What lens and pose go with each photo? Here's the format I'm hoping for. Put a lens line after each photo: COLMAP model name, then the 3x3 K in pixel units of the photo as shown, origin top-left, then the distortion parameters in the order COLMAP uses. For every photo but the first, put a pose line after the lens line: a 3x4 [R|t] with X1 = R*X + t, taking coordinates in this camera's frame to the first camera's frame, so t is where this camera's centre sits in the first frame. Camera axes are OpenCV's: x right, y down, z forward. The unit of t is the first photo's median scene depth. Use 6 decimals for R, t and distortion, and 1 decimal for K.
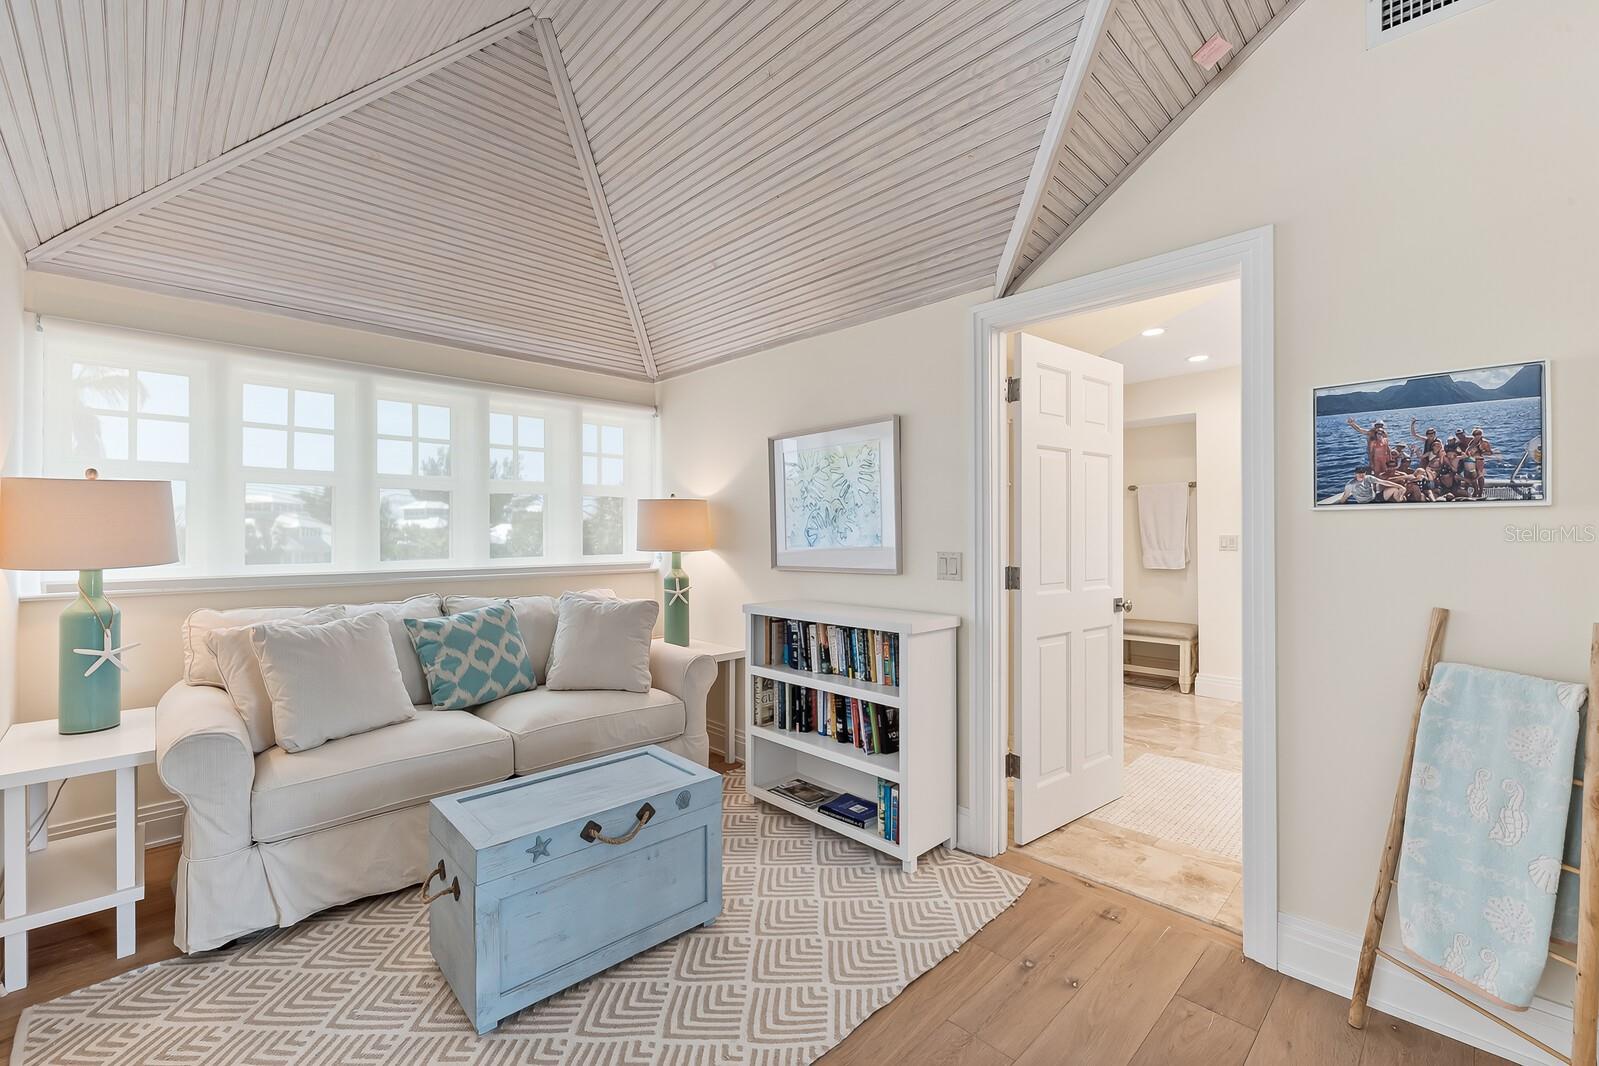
lens RADIAL K [[670.6, 0, 799.4], [0, 670.6, 531.4], [0, 0, 1]] dist [0.000401, -0.000996]
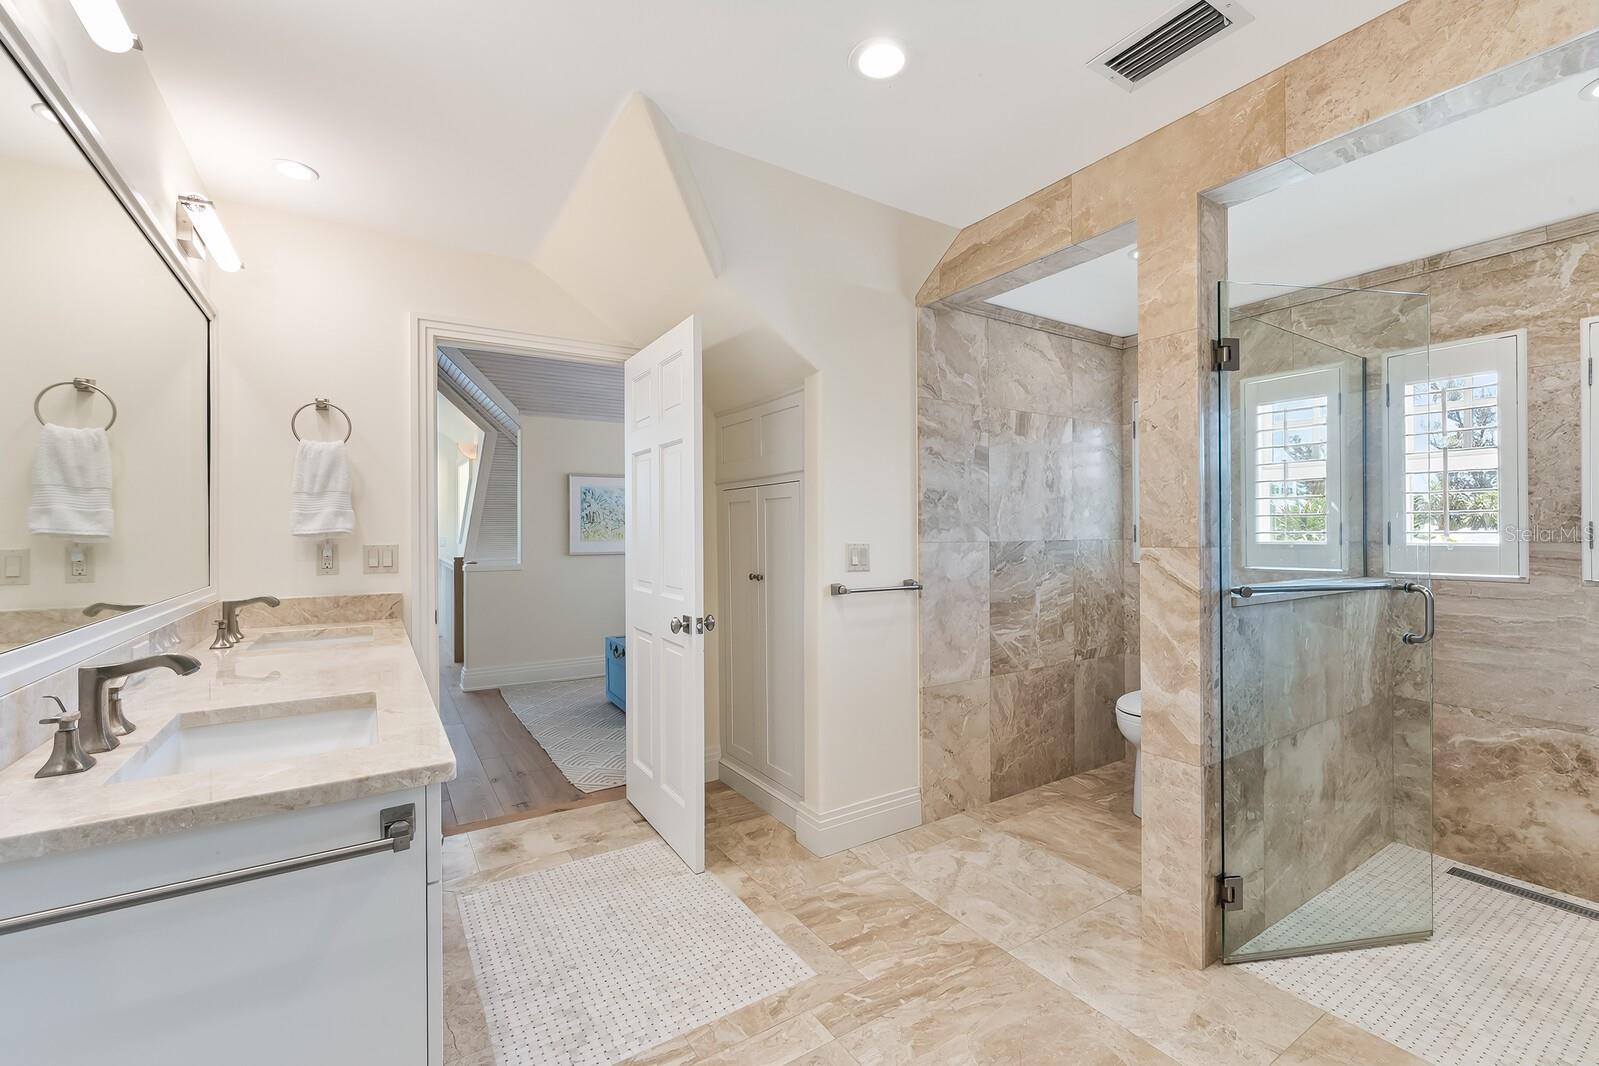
lens RADIAL K [[670.6, 0, 803.1], [0, 670.6, 531.5], [0, 0, 1]] dist [0.000401, -0.000996]
pose [[-0.204750, 0.000257, -0.978814, 1.481512], [0.004910, 0.999988, -0.000765, 0.002839], [0.978802, -0.004963, -0.204749, 1.610894]]
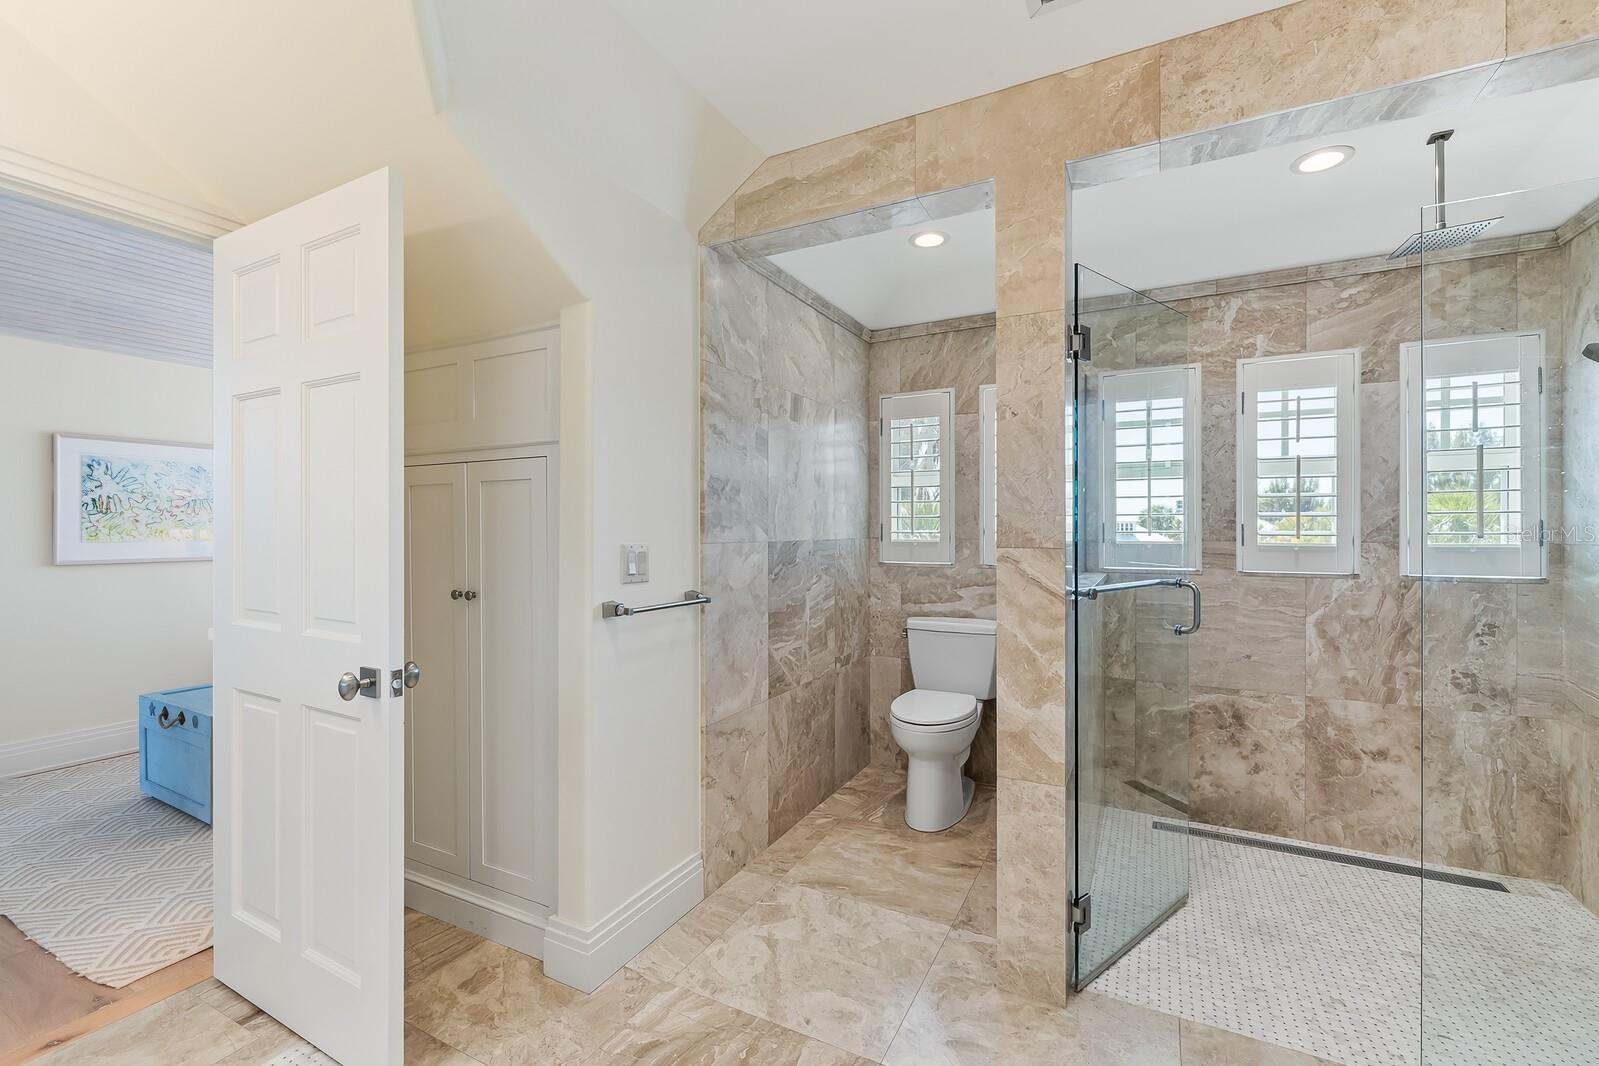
lens RADIAL K [[670.6, 0, 795.2], [0, 670.6, 530.2], [0, 0, 1]] dist [0.000401, -0.000996]
pose [[0.306223, 0.001457, -0.951959, 1.236685], [0.000096, 0.999999, 0.001562, 0.002802], [0.951960, -0.000570, 0.306223, 1.423679]]
